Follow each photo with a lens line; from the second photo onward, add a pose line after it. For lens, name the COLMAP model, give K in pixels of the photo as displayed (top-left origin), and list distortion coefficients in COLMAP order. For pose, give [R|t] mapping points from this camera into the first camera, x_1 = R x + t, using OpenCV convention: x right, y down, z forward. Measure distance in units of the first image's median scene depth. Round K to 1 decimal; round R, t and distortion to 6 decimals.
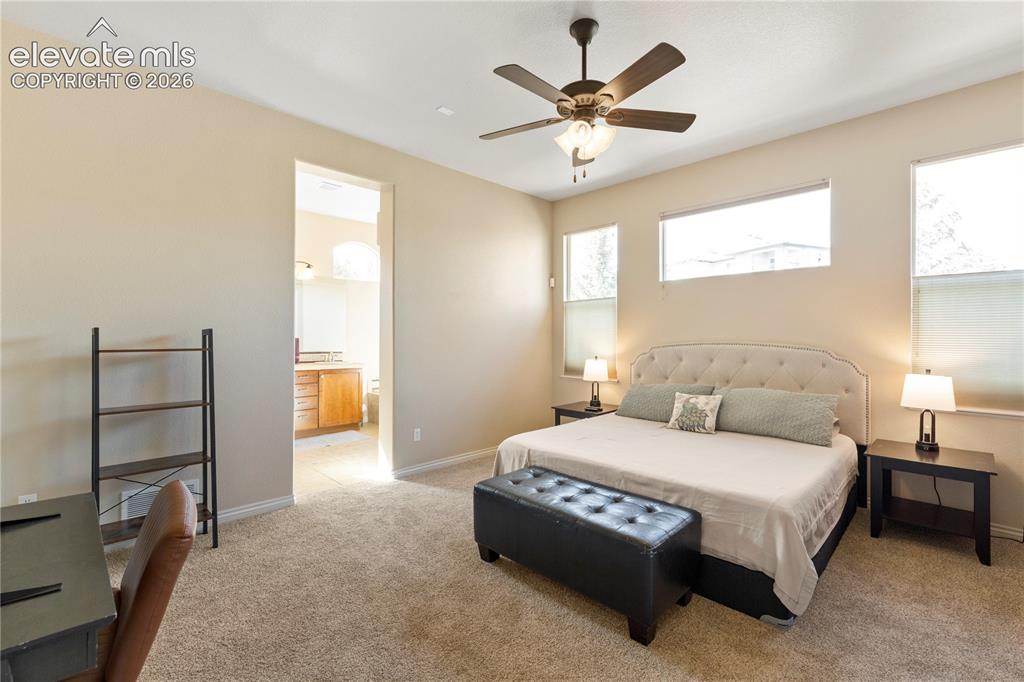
lens RADIAL K [[448.5, 0, 513.0], [0, 448.5, 339.1], [0, 0, 1]] dist [-0.000664, 0.000396]
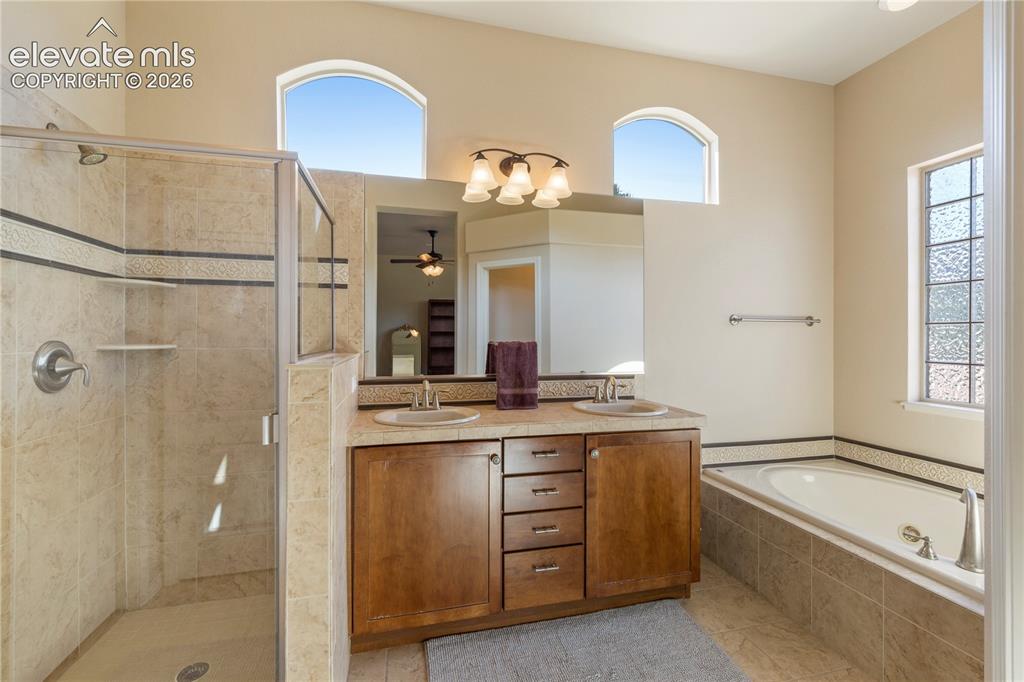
lens RADIAL K [[448.5, 0, 510.7], [0, 448.5, 339.1], [0, 0, 1]] dist [-0.000664, 0.000396]
pose [[0.859709, -0.001914, -0.510781, -0.296126], [0.001177, 0.999998, -0.001765, -0.004266], [0.510783, 0.000916, 0.859709, 0.650337]]
